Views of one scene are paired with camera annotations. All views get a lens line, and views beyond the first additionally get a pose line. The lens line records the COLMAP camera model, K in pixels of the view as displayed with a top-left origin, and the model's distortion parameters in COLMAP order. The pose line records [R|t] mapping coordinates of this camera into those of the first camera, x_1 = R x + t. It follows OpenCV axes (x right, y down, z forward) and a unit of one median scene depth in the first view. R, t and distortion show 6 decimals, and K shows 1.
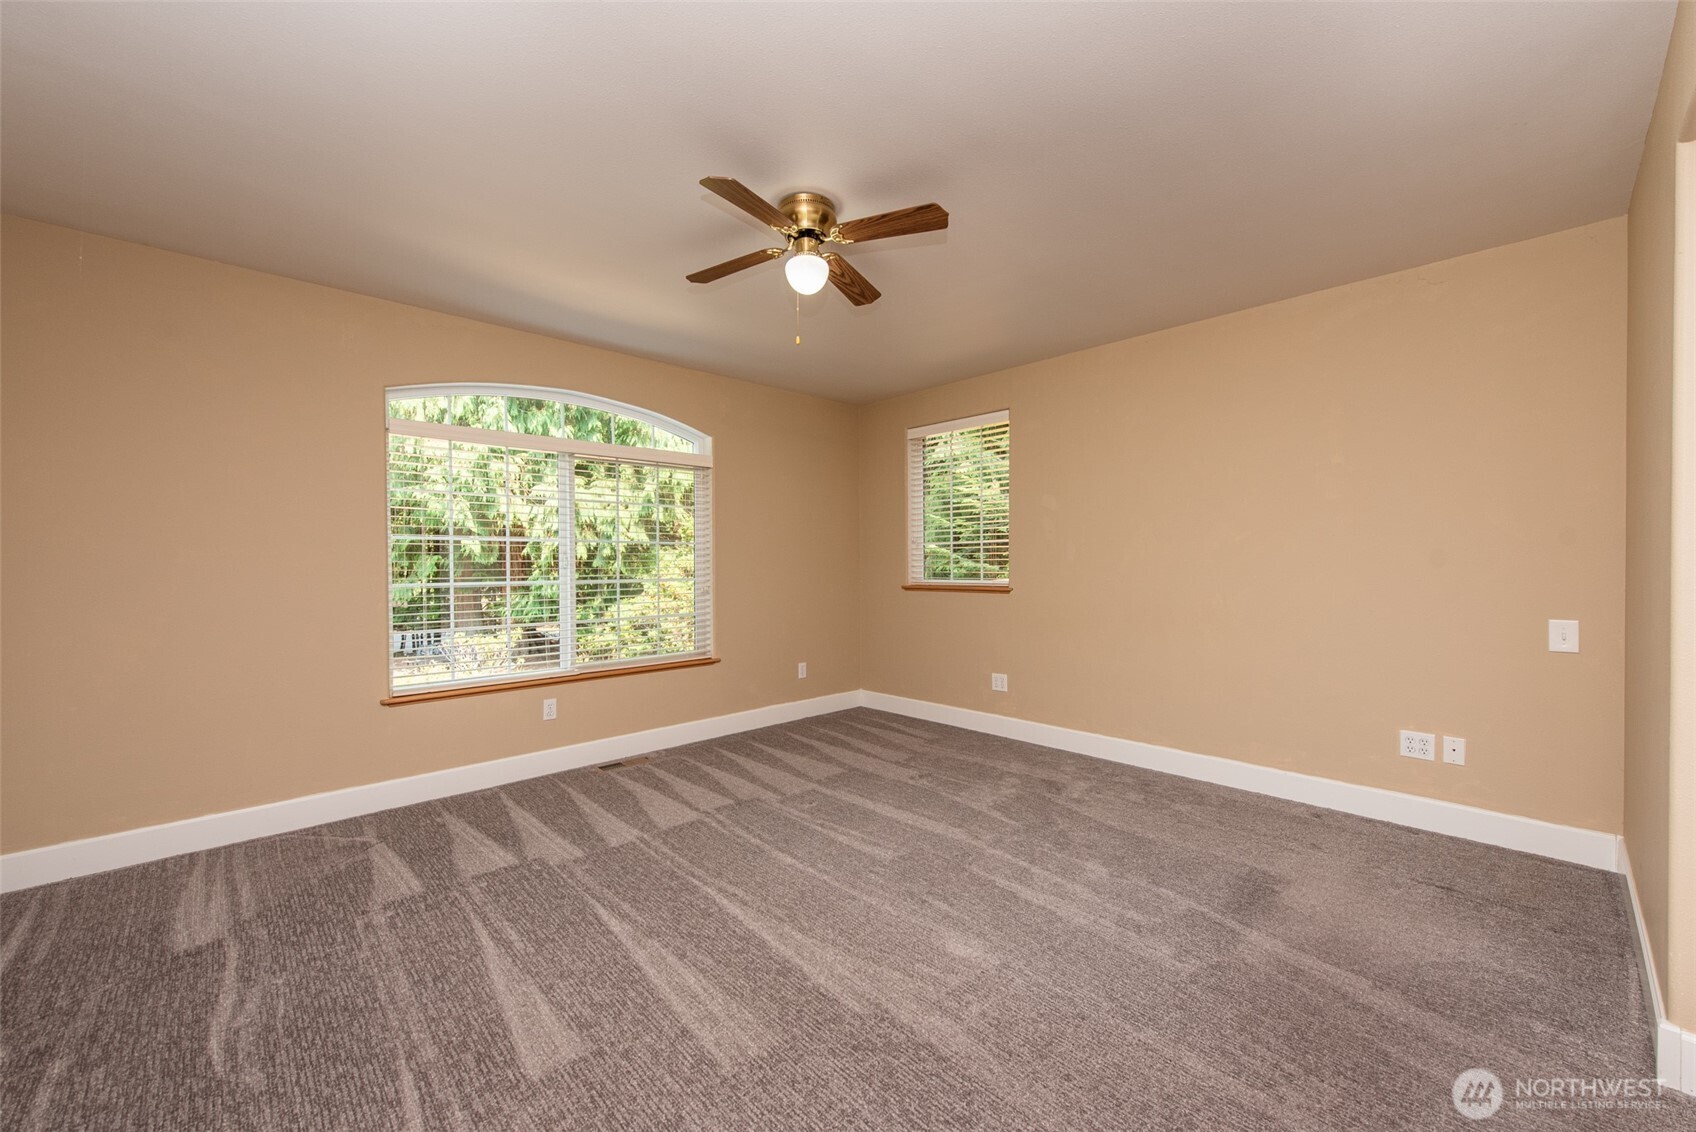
lens RADIAL K [[684.2, 0, 875.7], [0, 684.2, 570.6], [0, 0, 1]] dist [0.025383, -0.007834]
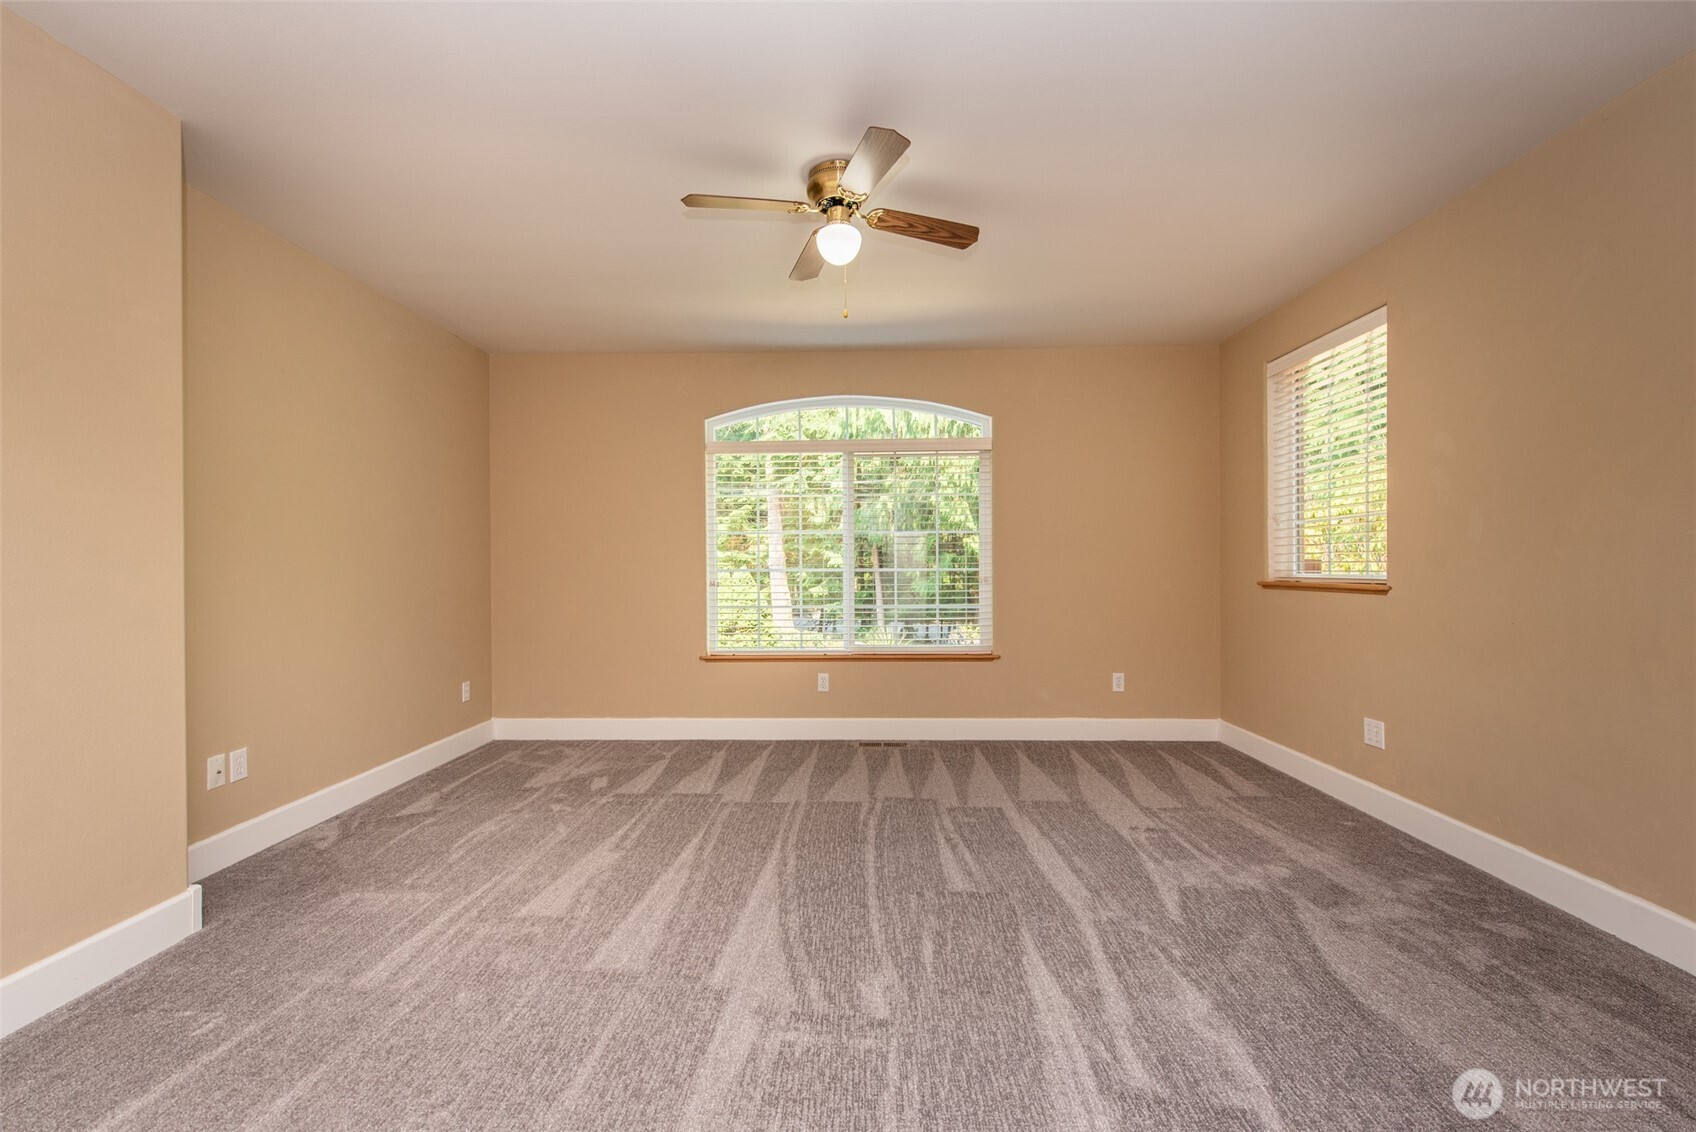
lens RADIAL K [[749.5, 0, 840.8], [0, 749.5, 565.1], [0, 0, 1]] dist [0.018952, -0.007916]
pose [[0.681355, 0.001697, -0.731951, 0.486569], [-0.008007, 0.999955, -0.005136, 0.018267], [0.731909, 0.009360, 0.681338, 0.205995]]
